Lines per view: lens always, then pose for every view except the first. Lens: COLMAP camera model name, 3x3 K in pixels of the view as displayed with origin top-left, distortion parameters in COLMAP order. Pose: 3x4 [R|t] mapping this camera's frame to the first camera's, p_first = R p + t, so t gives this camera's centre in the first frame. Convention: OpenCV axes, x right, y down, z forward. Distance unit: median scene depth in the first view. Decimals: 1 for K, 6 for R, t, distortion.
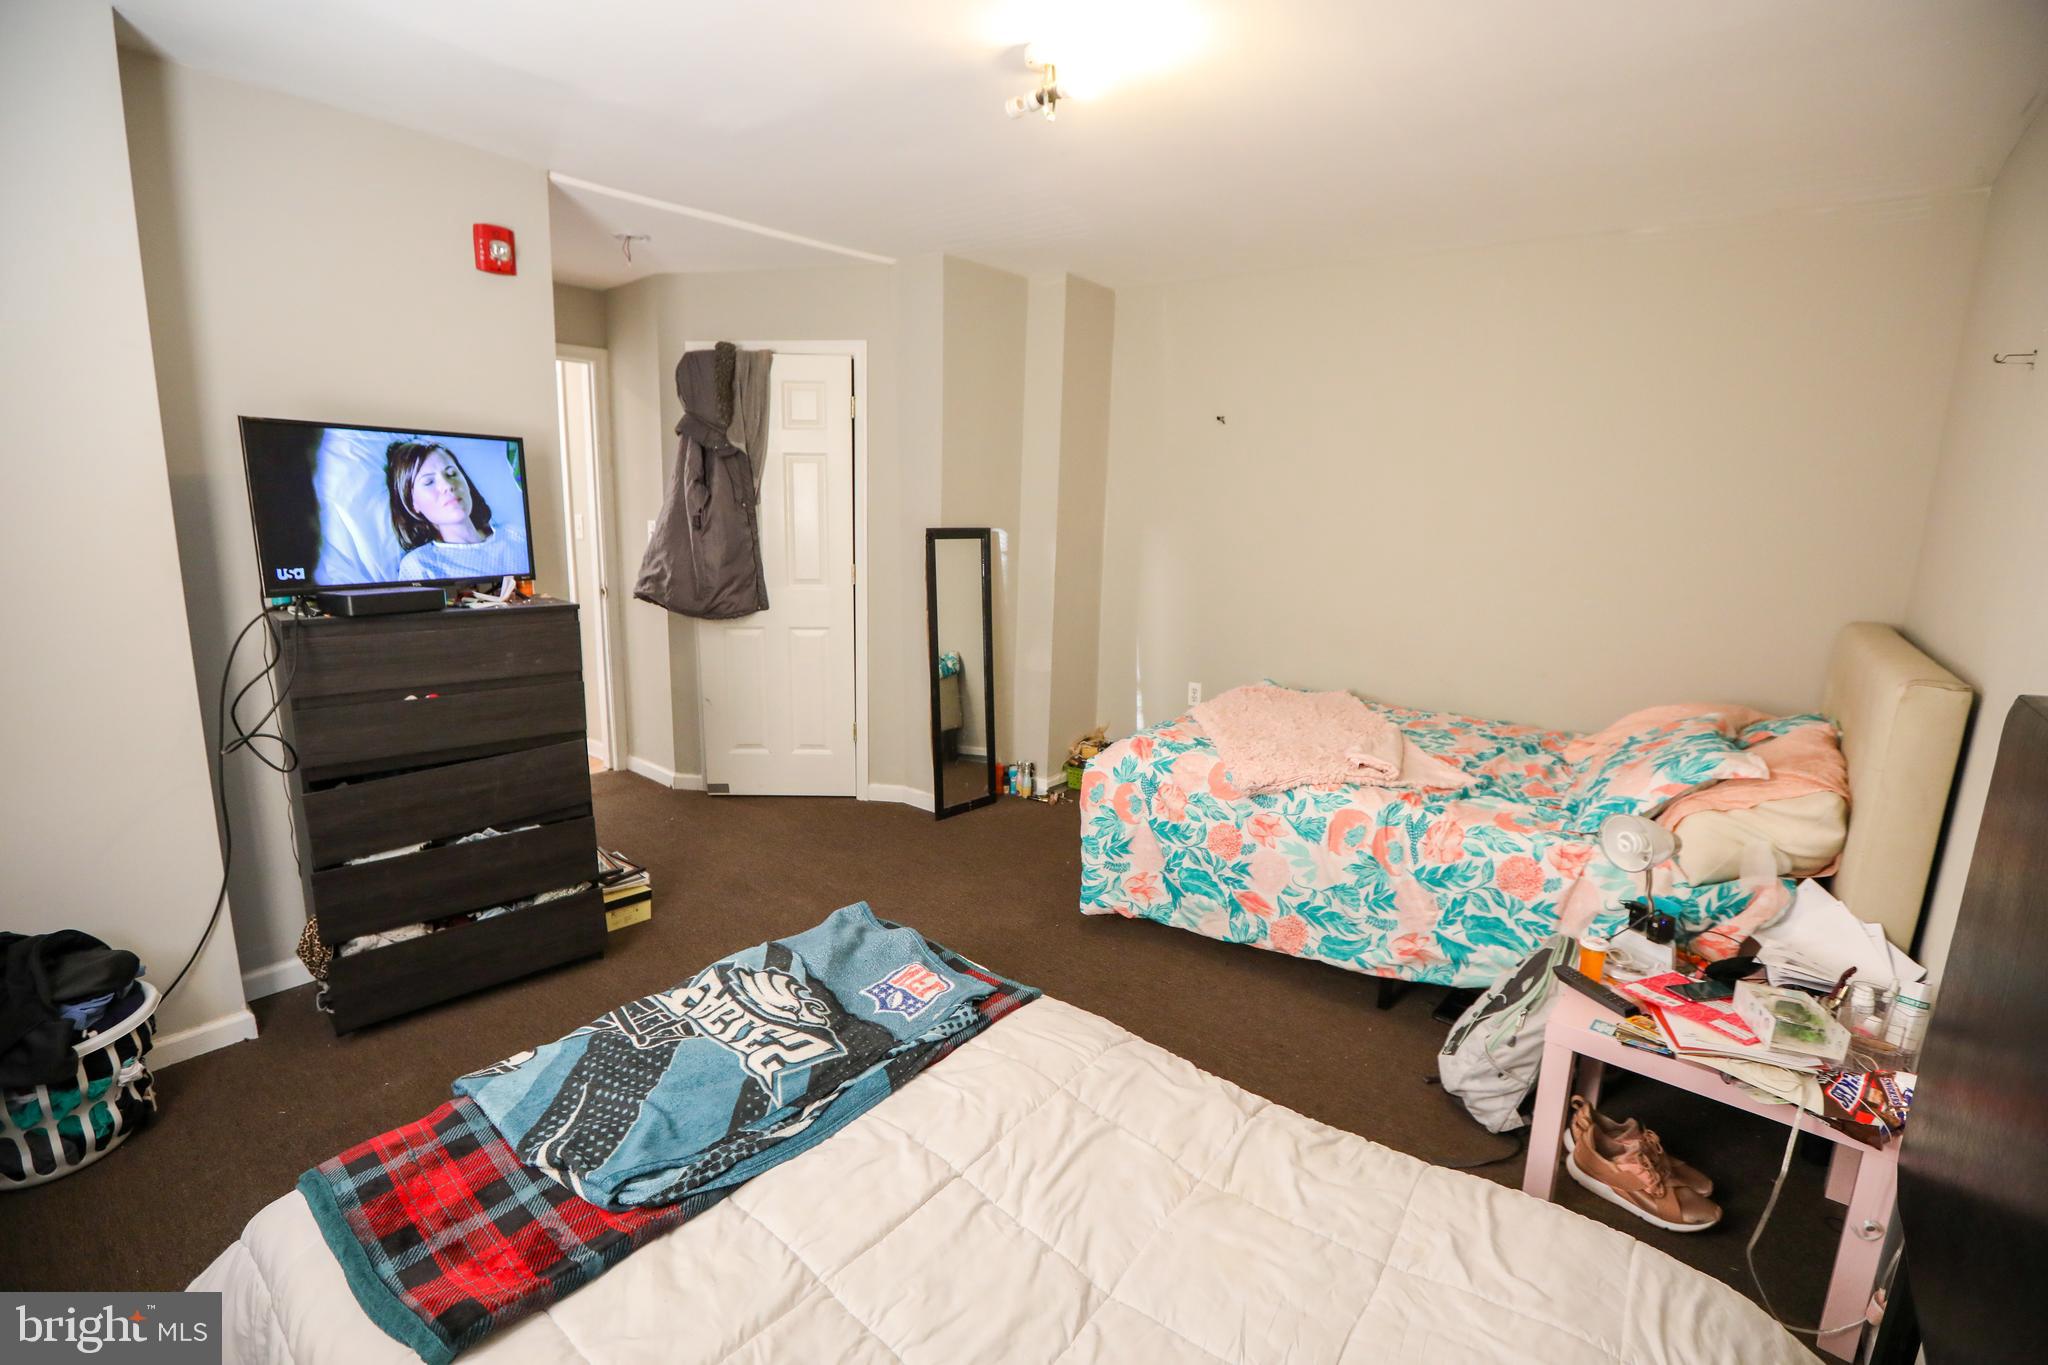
lens RADIAL K [[969.2, 0, 1015.3], [0, 969.2, 683.8], [0, 0, 1]] dist [-0.061799, 0.026059]
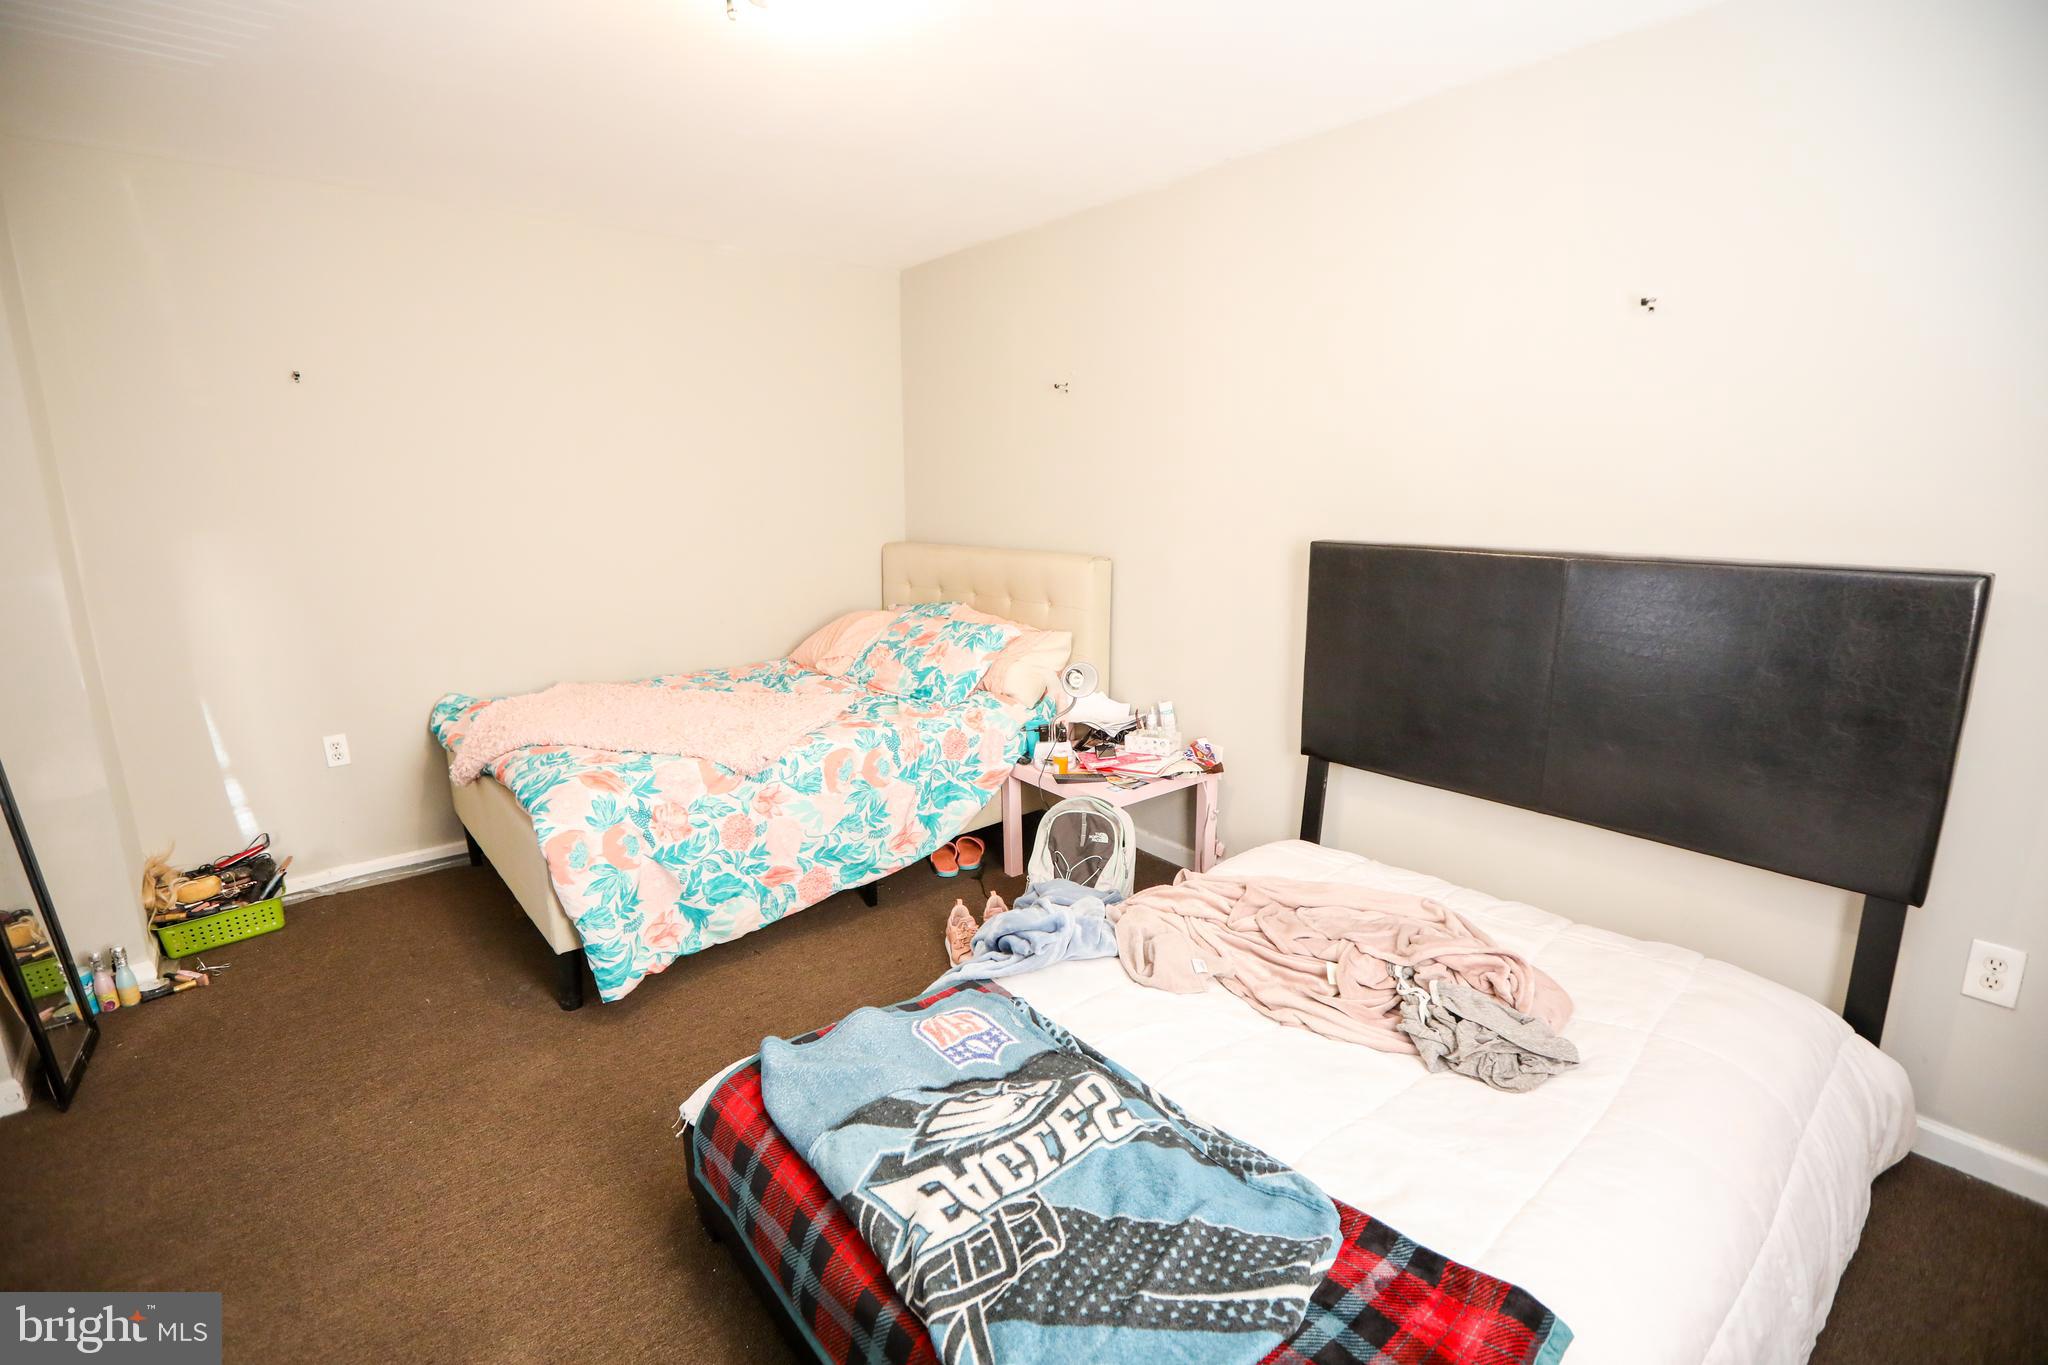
lens RADIAL K [[969.2, 0, 1015.3], [0, 969.2, 683.8], [0, 0, 1]] dist [-0.061799, 0.026059]
pose [[0.156650, -0.230995, 0.960261, -0.657368], [0.203134, 0.959014, 0.197557, -0.118637], [-0.966539, 0.164114, 0.197153, 0.543092]]
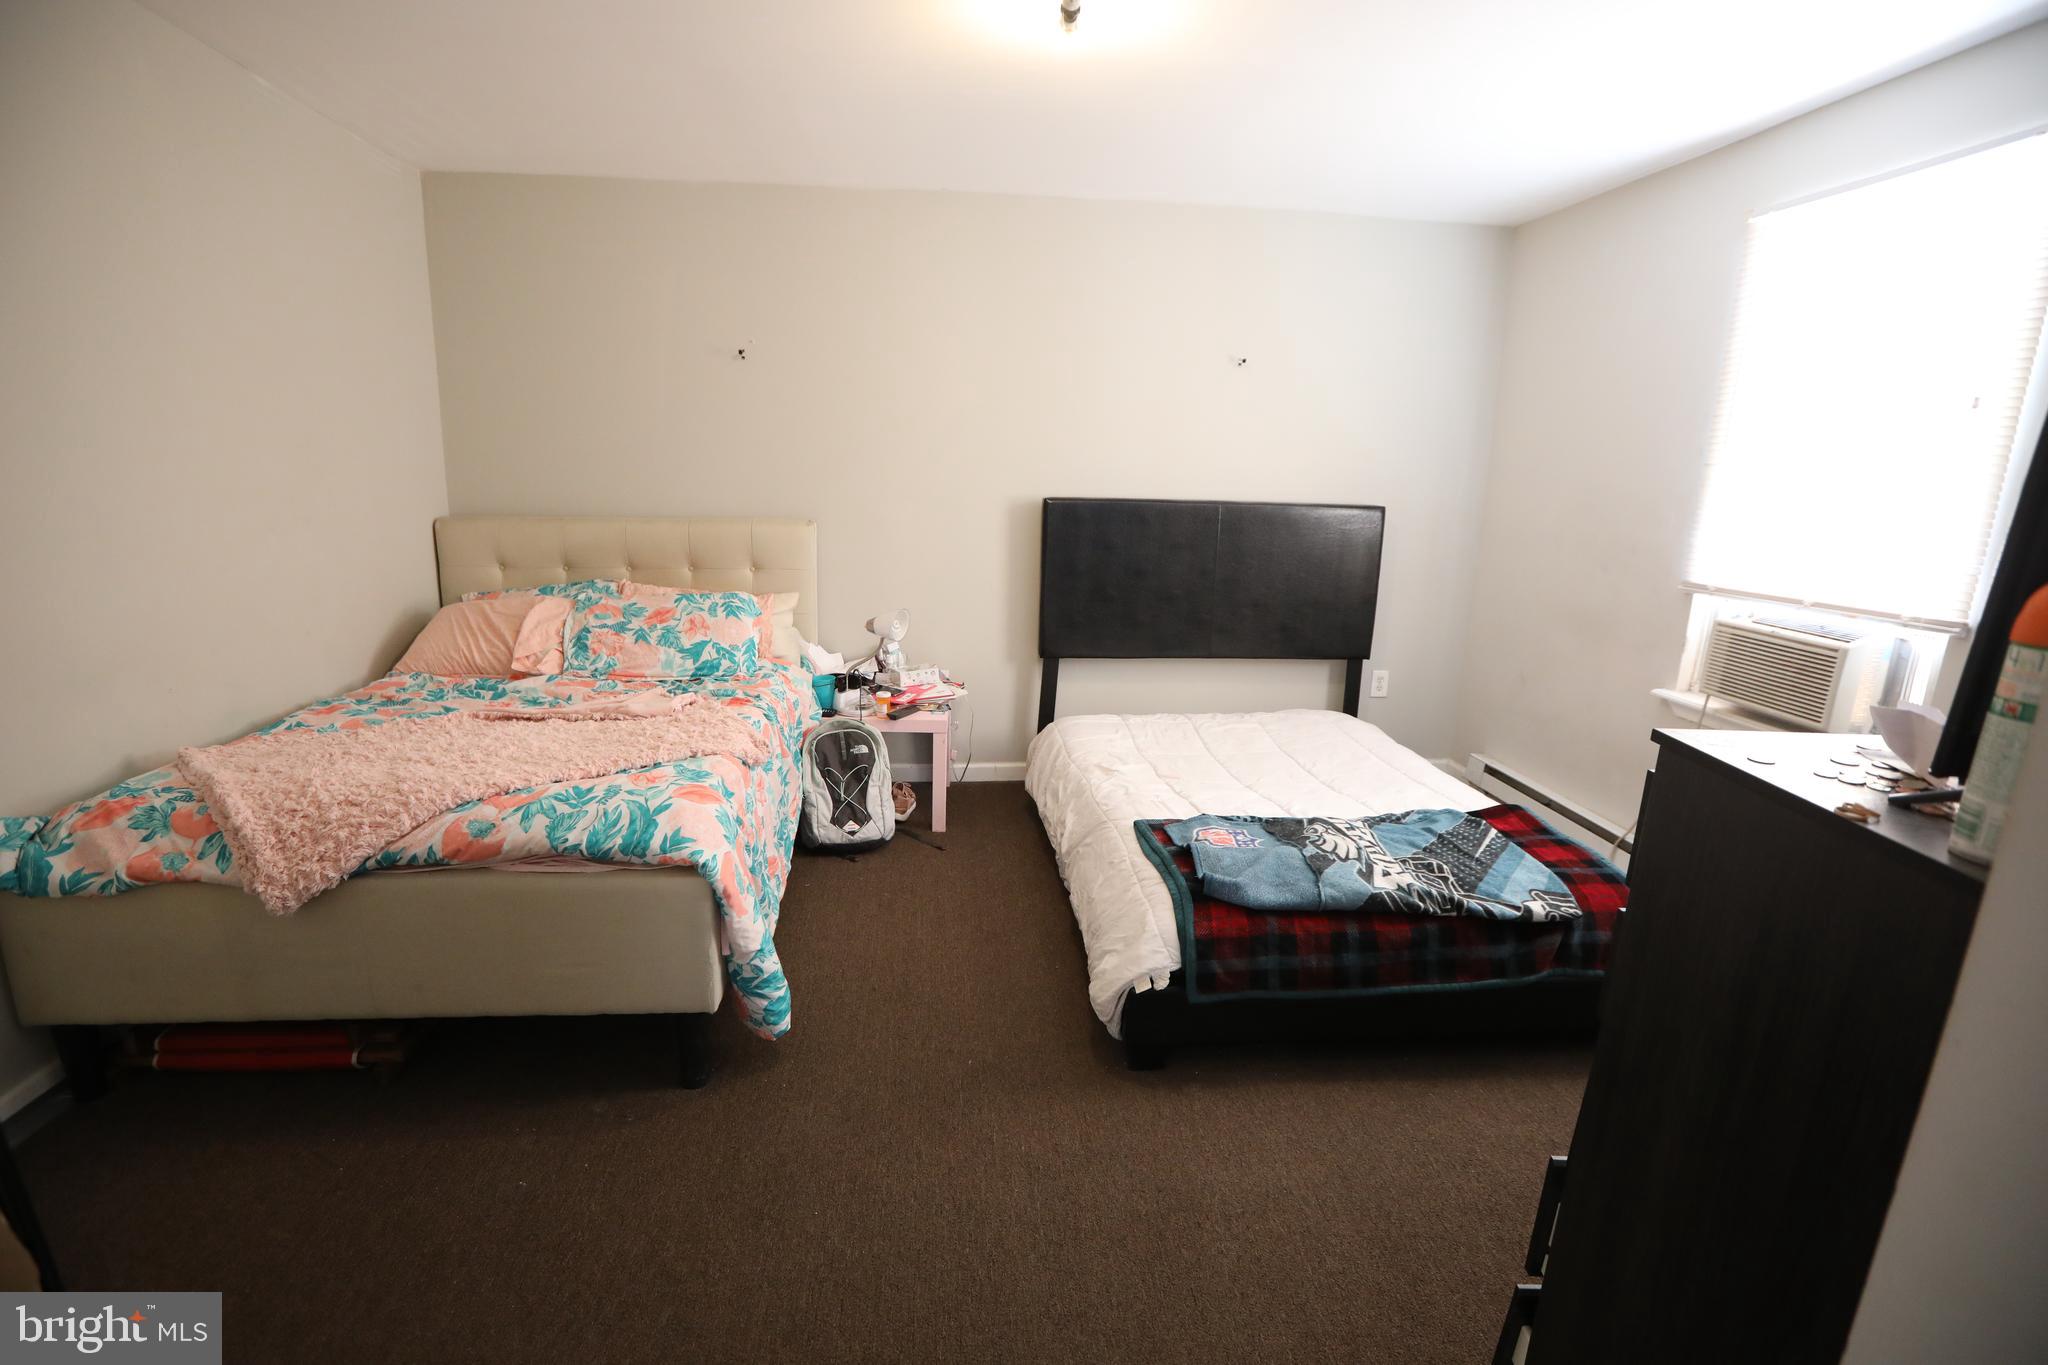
lens RADIAL K [[969.2, 0, 1015.3], [0, 969.2, 683.8], [0, 0, 1]] dist [-0.061799, 0.026059]
pose [[-0.753192, -0.187862, 0.630404, -0.500916], [0.080007, 0.925074, 0.371264, -0.274156], [-0.652917, 0.330070, -0.681728, 1.474208]]
